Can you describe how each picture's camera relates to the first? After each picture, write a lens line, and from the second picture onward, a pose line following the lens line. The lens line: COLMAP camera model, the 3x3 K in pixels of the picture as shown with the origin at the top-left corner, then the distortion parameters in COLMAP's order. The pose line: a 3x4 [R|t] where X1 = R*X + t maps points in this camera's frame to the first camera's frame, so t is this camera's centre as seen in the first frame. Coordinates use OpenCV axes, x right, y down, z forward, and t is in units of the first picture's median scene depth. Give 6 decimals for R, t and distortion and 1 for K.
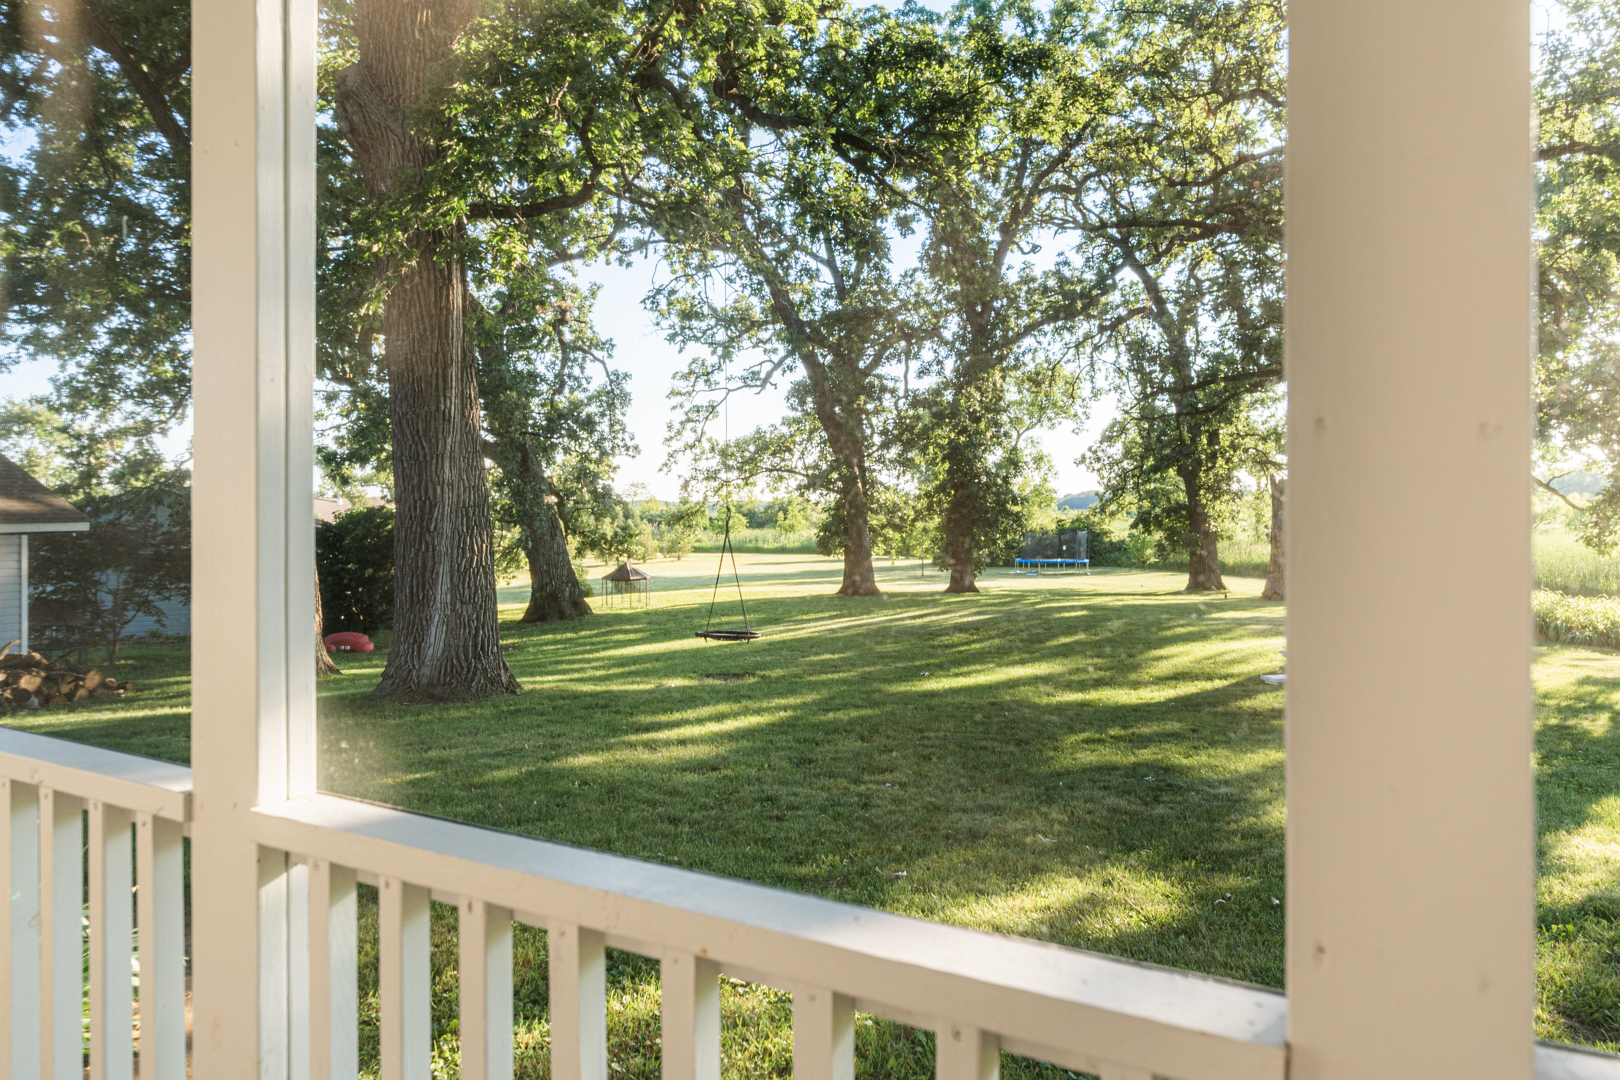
lens RADIAL K [[1082.1, 0, 810.0], [0, 1082.1, 540.0], [0, 0, 1]] dist [0.000590, -0.000032]
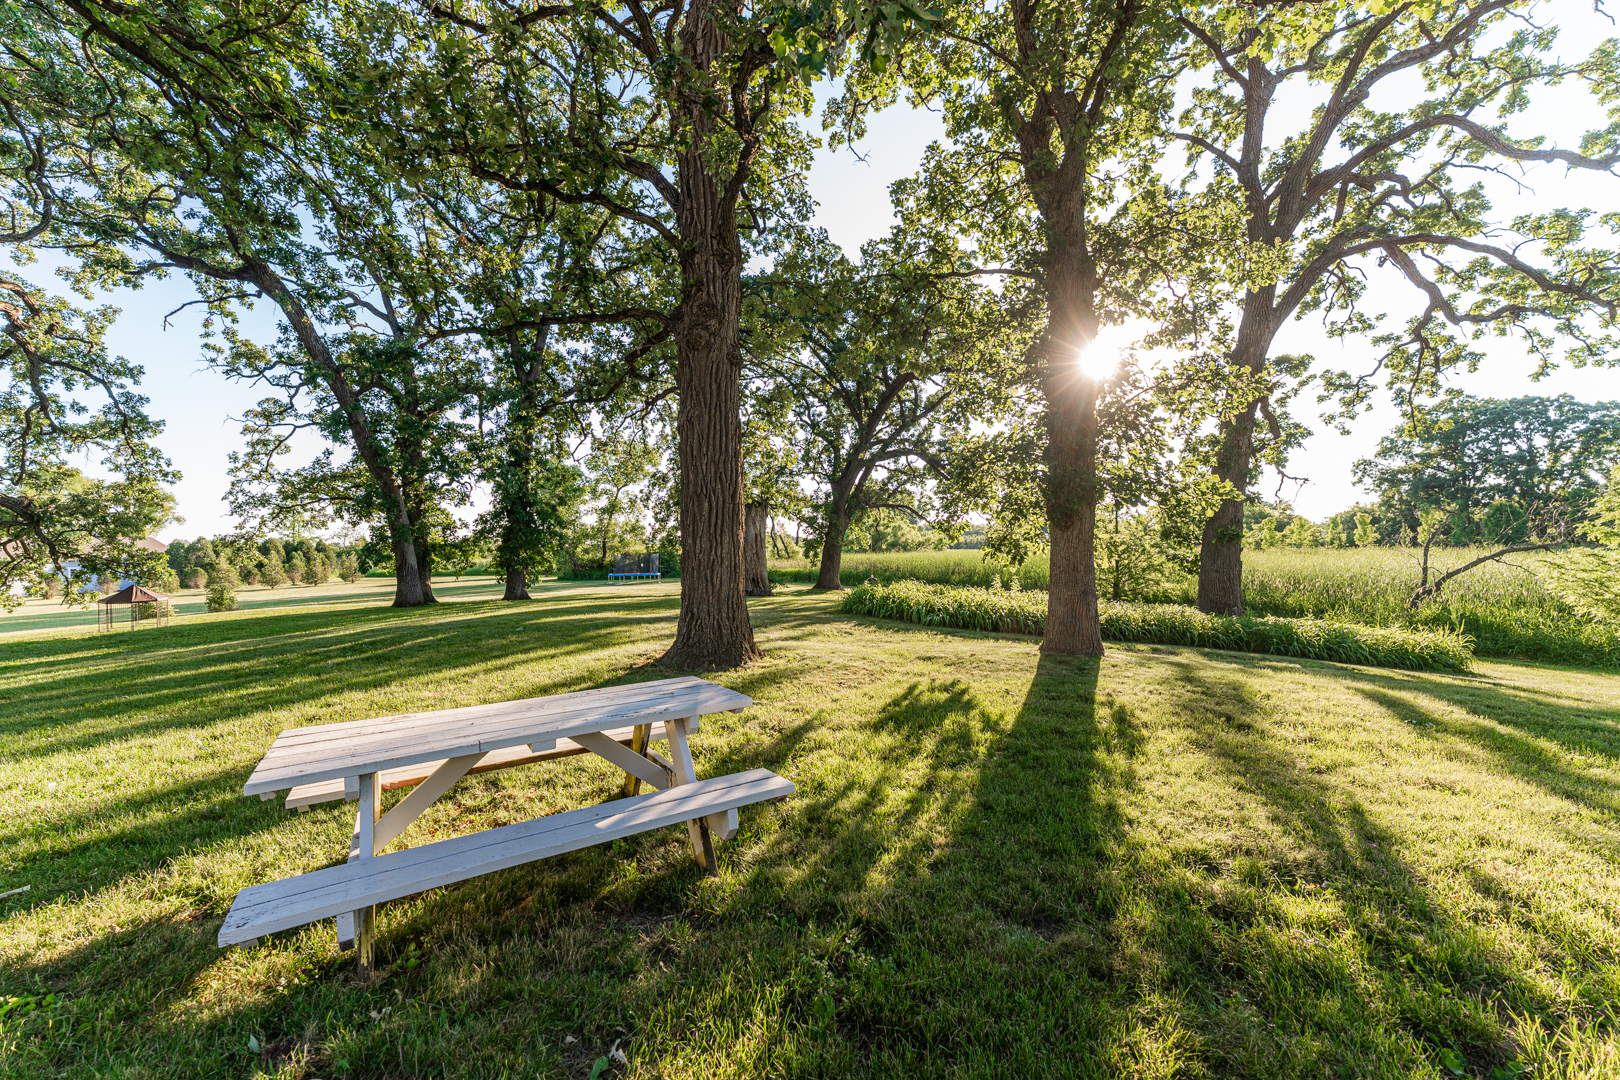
lens RADIAL K [[674.3, 0, 810.0], [0, 674.3, 540.0], [0, 0, 1]] dist [-0.000447, -0.000095]
pose [[0.908682, -0.005661, 0.417450, 0.123600], [0.019822, 0.999365, -0.029594, 0.008864], [-0.417017, 0.035166, 0.908218, 0.171019]]
